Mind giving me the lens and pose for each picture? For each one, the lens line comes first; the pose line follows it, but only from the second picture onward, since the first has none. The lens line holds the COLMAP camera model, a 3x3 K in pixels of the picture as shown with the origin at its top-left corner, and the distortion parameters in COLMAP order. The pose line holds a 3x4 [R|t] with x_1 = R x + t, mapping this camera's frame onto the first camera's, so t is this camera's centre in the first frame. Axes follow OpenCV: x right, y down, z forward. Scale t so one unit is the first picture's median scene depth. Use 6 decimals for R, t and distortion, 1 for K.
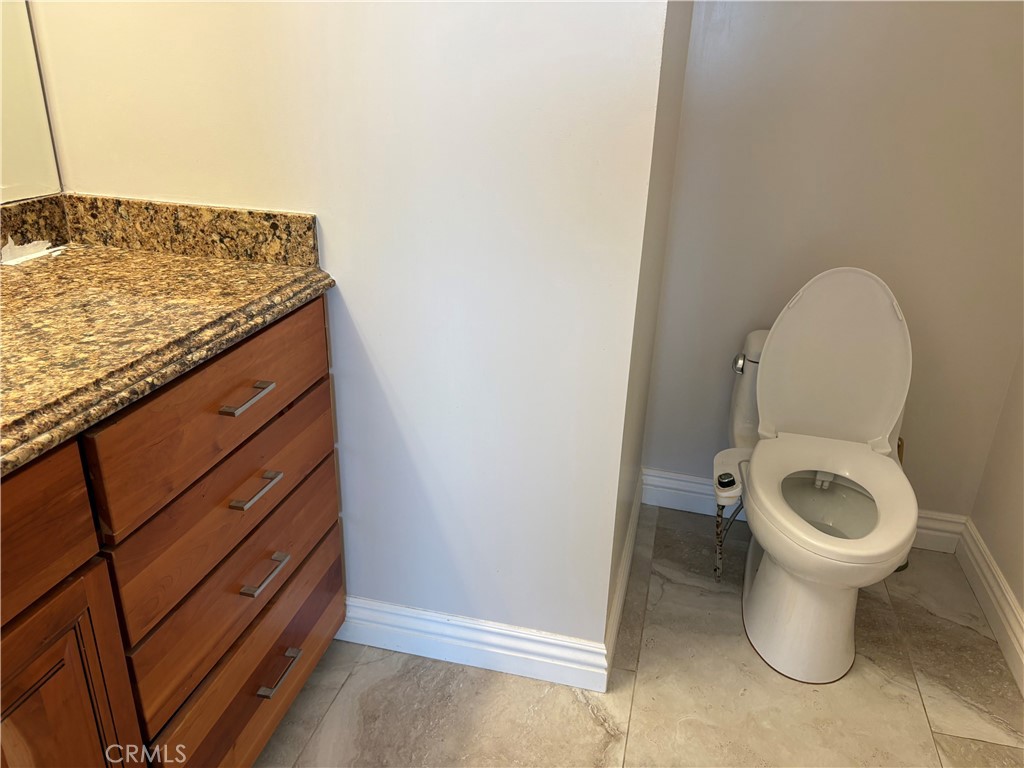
lens RADIAL K [[775.5, 0, 510.2], [0, 775.5, 388.3], [0, 0, 1]] dist [0.043955, -0.038367]
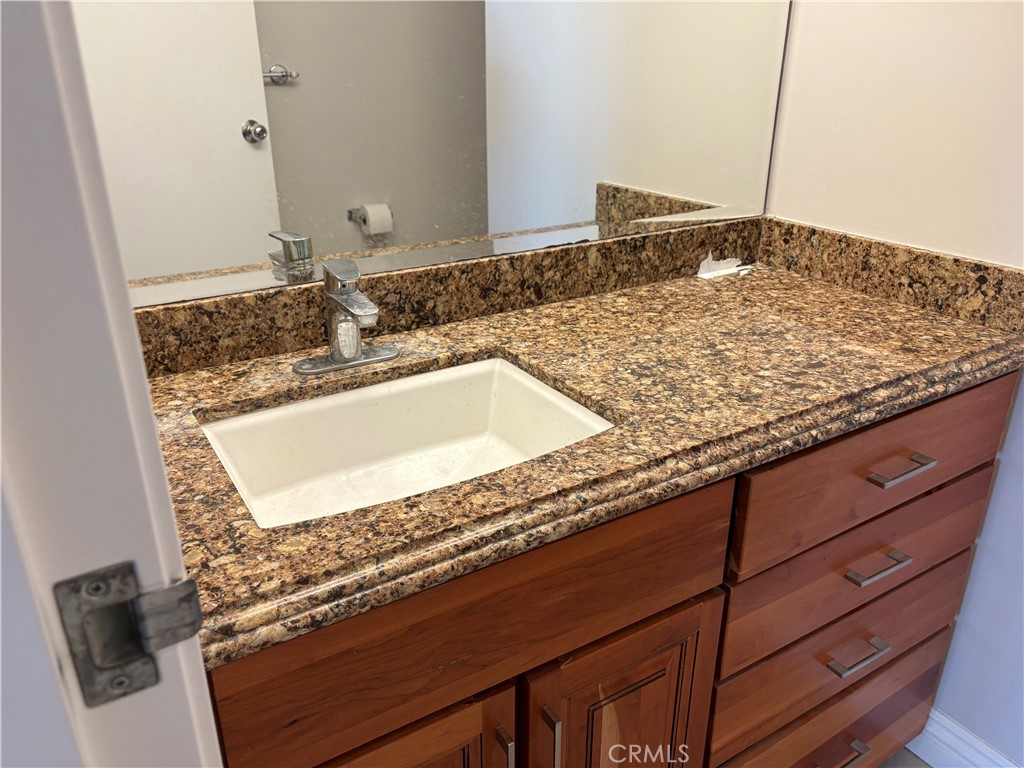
lens RADIAL K [[775.5, 0, 518.8], [0, 775.5, 379.4], [0, 0, 1]] dist [0.043955, -0.038367]
pose [[0.721143, 0.243958, -0.648411, -0.097913], [-0.253896, 0.963894, 0.080279, -0.048843], [0.644585, 0.106736, 0.757046, 0.029060]]
